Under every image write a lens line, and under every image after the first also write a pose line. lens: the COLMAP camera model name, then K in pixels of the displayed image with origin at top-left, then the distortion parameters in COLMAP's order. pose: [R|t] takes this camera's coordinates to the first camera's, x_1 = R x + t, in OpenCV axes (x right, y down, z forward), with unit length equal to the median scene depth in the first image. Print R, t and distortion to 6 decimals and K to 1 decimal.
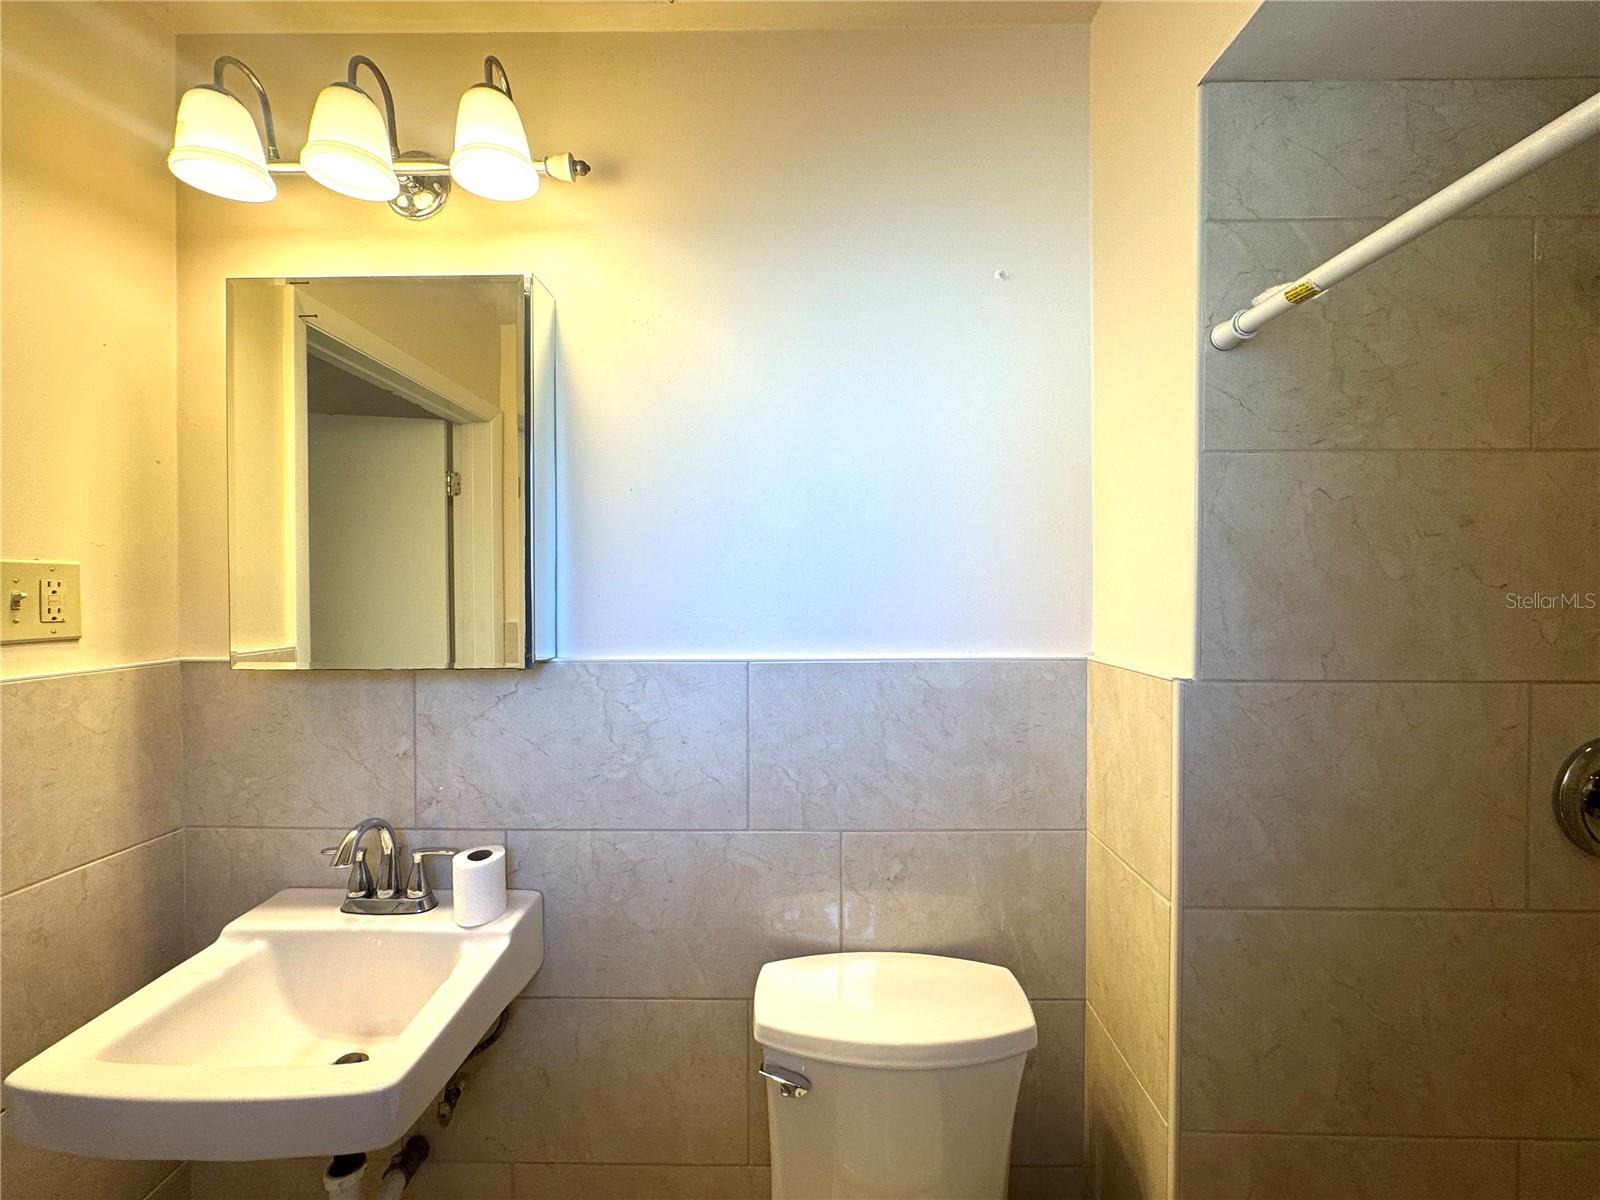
lens RADIAL K [[637.0, 0, 802.0], [0, 637.0, 601.0], [0, 0, 1]] dist [-0.003364, 0.000160]
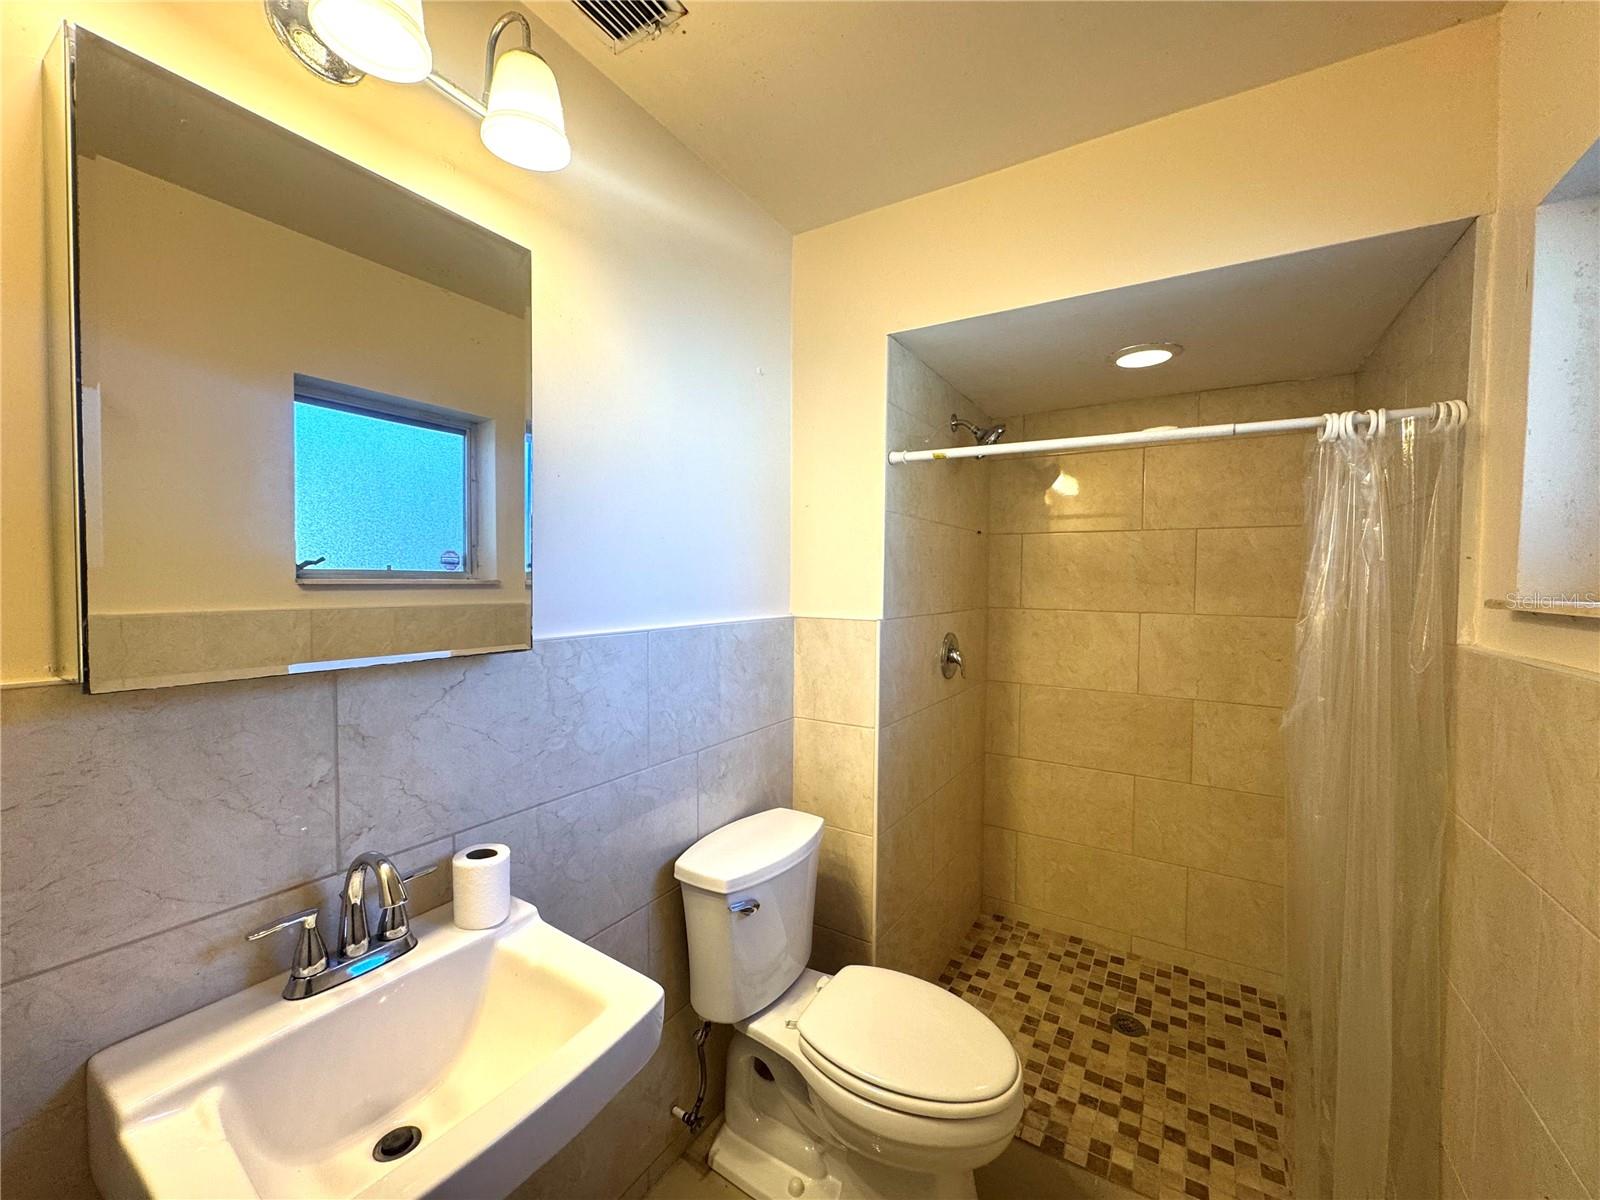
lens RADIAL K [[637.0, 0, 808.5], [0, 637.0, 596.1], [0, 0, 1]] dist [-0.003364, 0.000160]
pose [[0.507005, -0.017012, 0.861775, -0.984677], [0.001055, 0.999817, 0.019117, 0.004742], [-0.861942, -0.008783, 0.506930, 0.111530]]
